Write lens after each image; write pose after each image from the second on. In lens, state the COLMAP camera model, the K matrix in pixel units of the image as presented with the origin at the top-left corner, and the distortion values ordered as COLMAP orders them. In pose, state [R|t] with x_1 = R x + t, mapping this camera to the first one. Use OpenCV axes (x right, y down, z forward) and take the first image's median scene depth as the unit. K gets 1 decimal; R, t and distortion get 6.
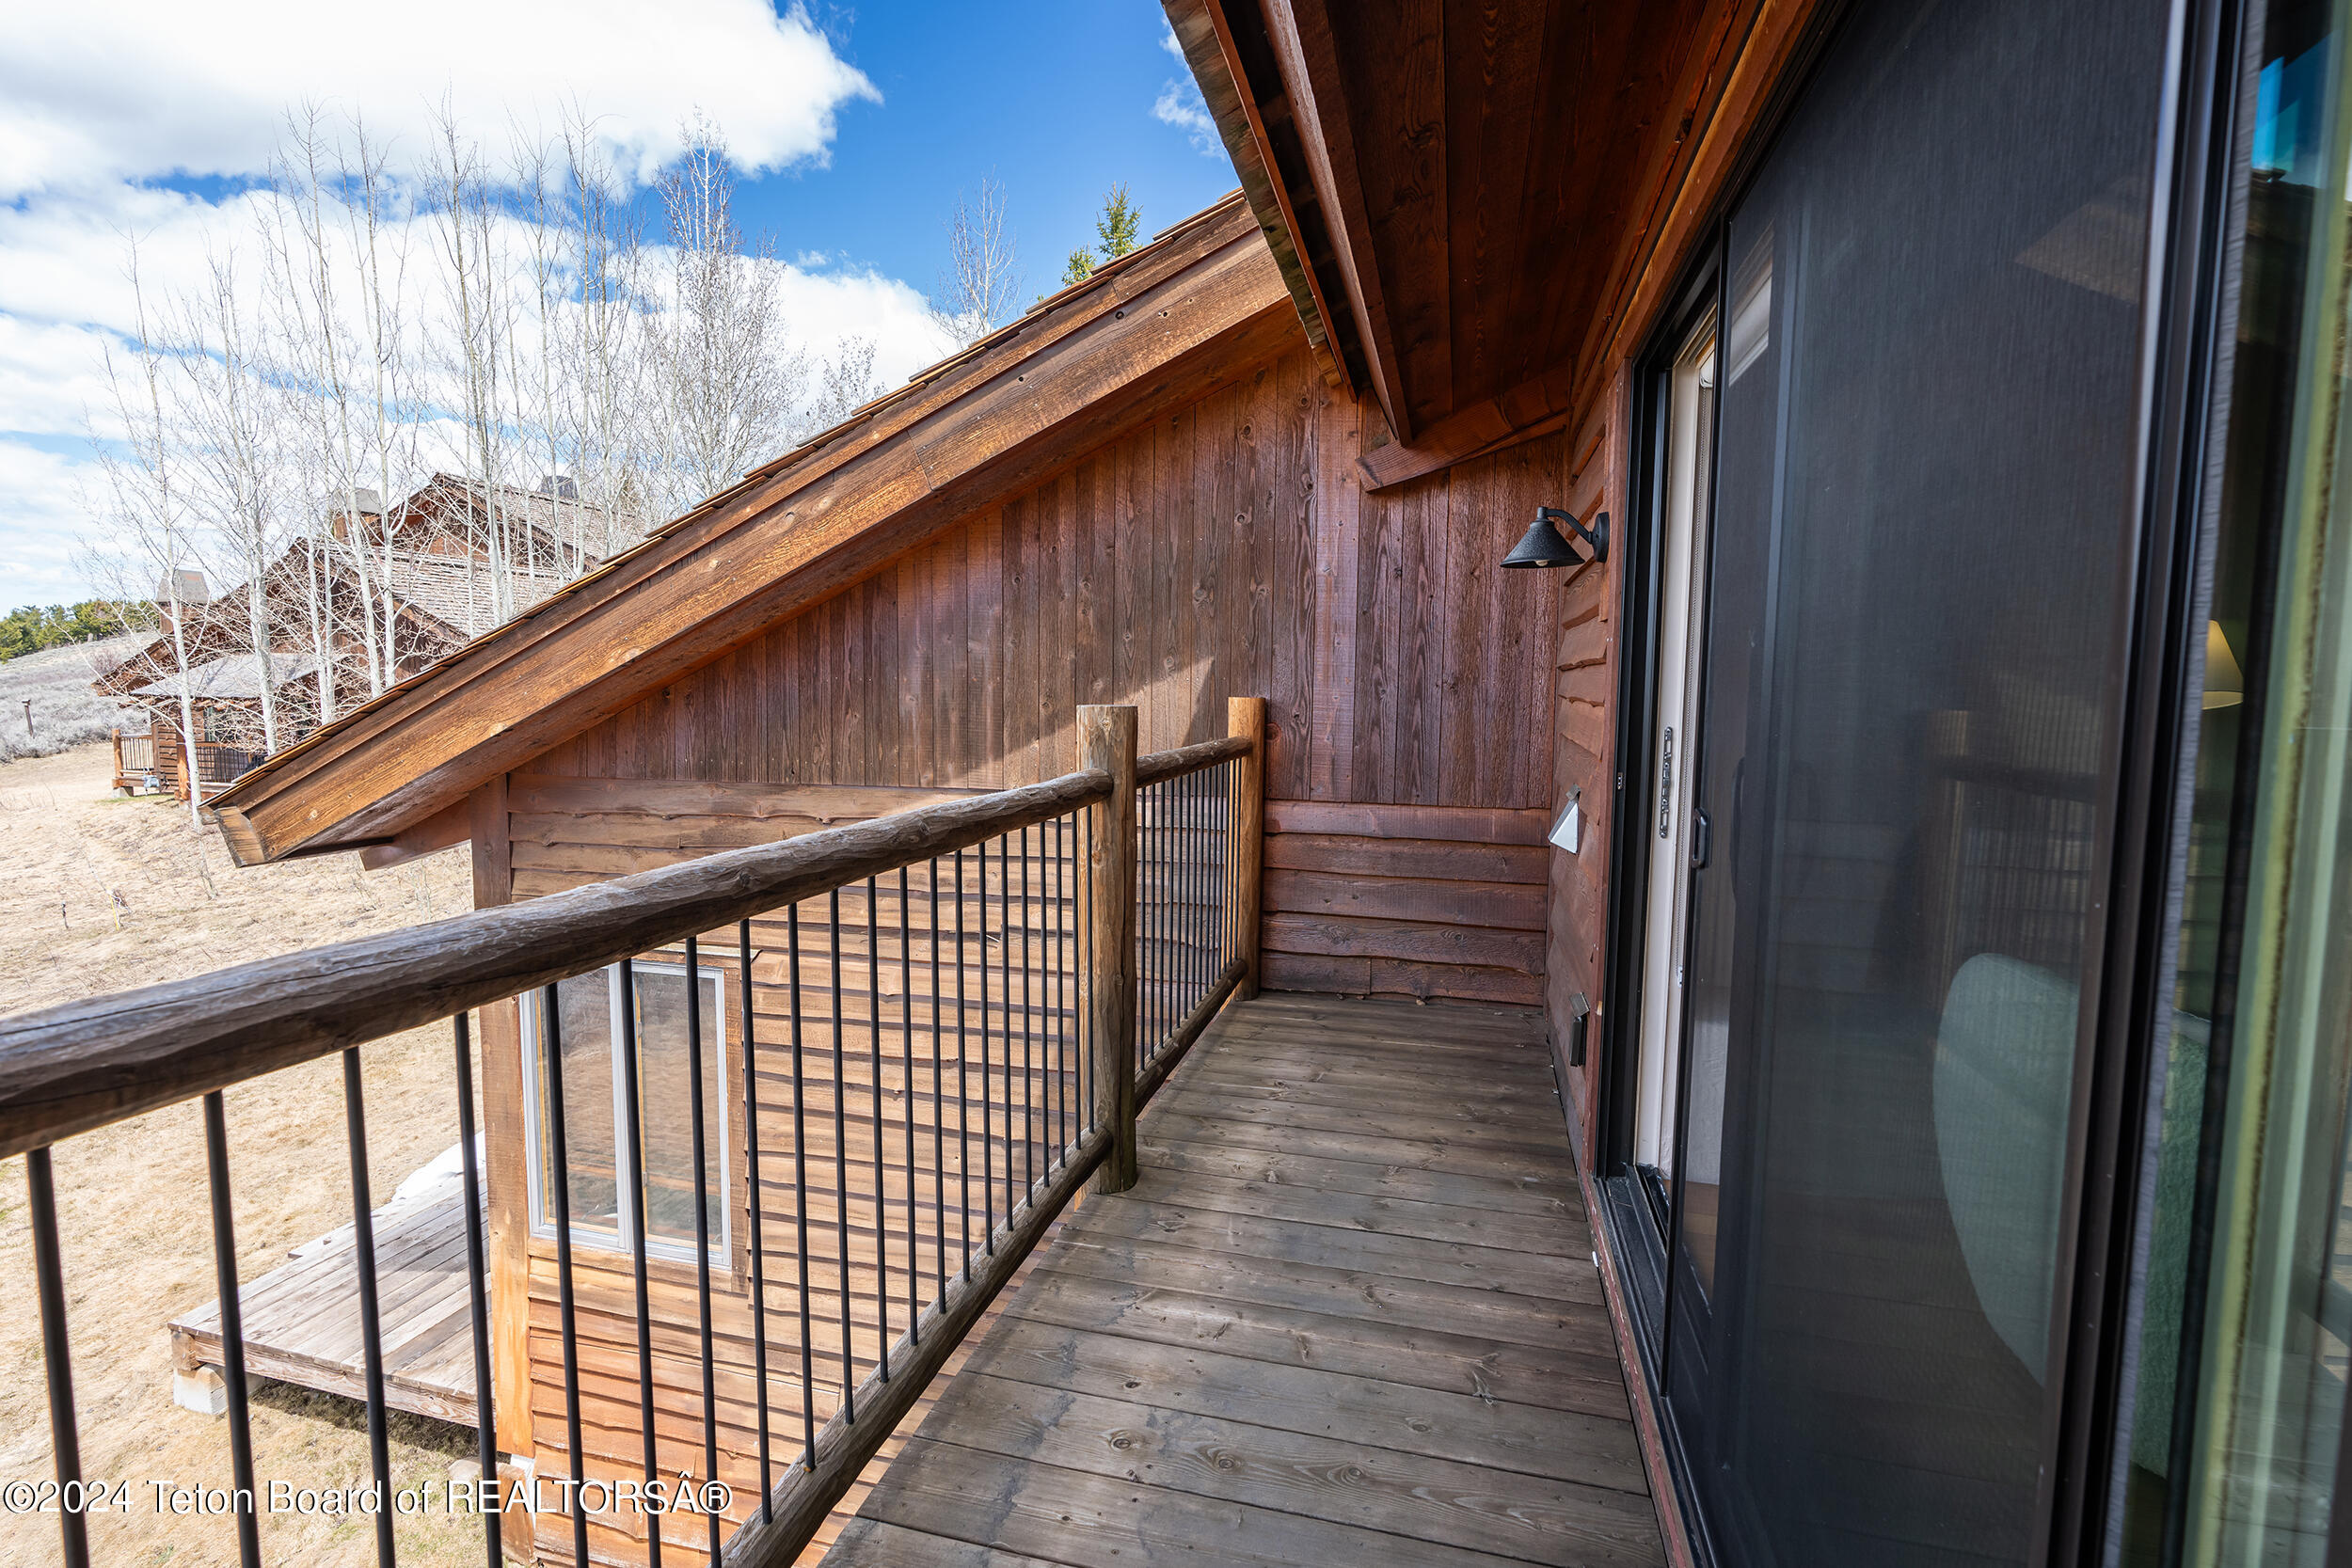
lens RADIAL K [[1044.9, 0, 1198.7], [0, 1044.9, 779.5], [0, 0, 1]] dist [-0.017973, 0.008284]
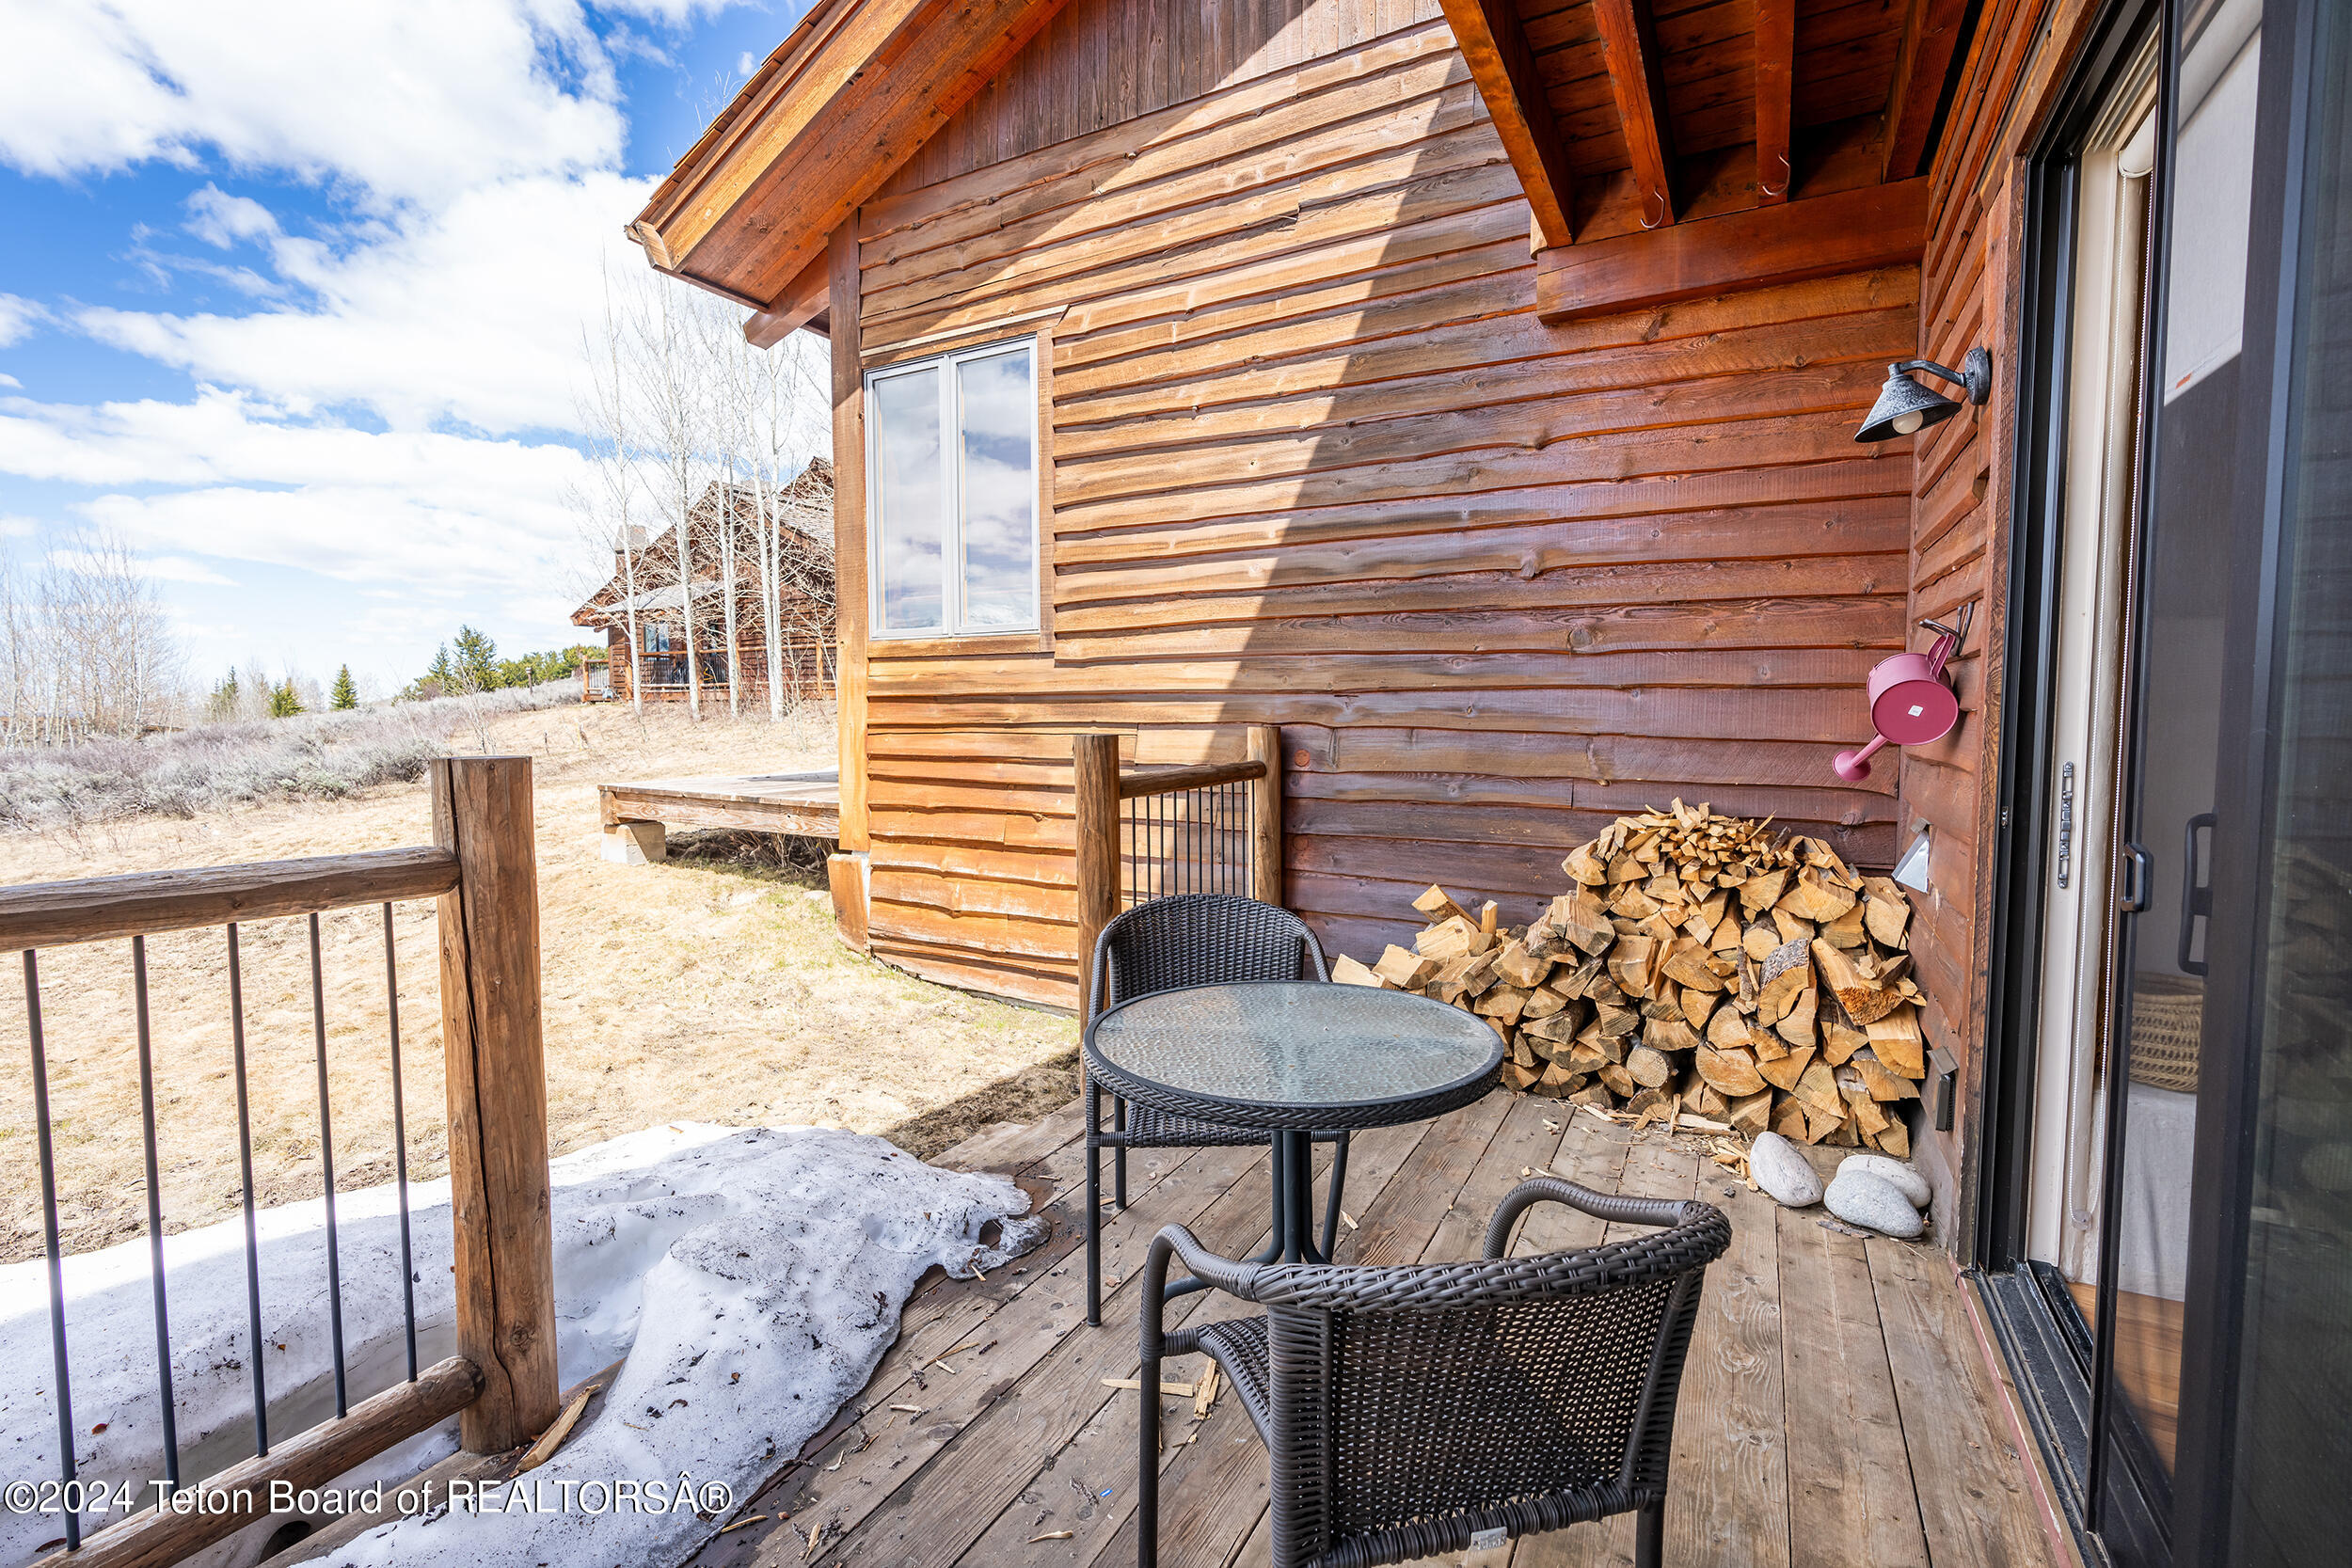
lens RADIAL K [[1044.9, 0, 1206.2], [0, 1044.9, 792.0], [0, 0, 1]] dist [-0.017973, 0.008284]
pose [[0.963547, 0.002138, -0.267530, -0.002129], [-0.007940, 0.999756, -0.020609, 0.152604], [0.267420, 0.021982, 0.963329, 0.009808]]
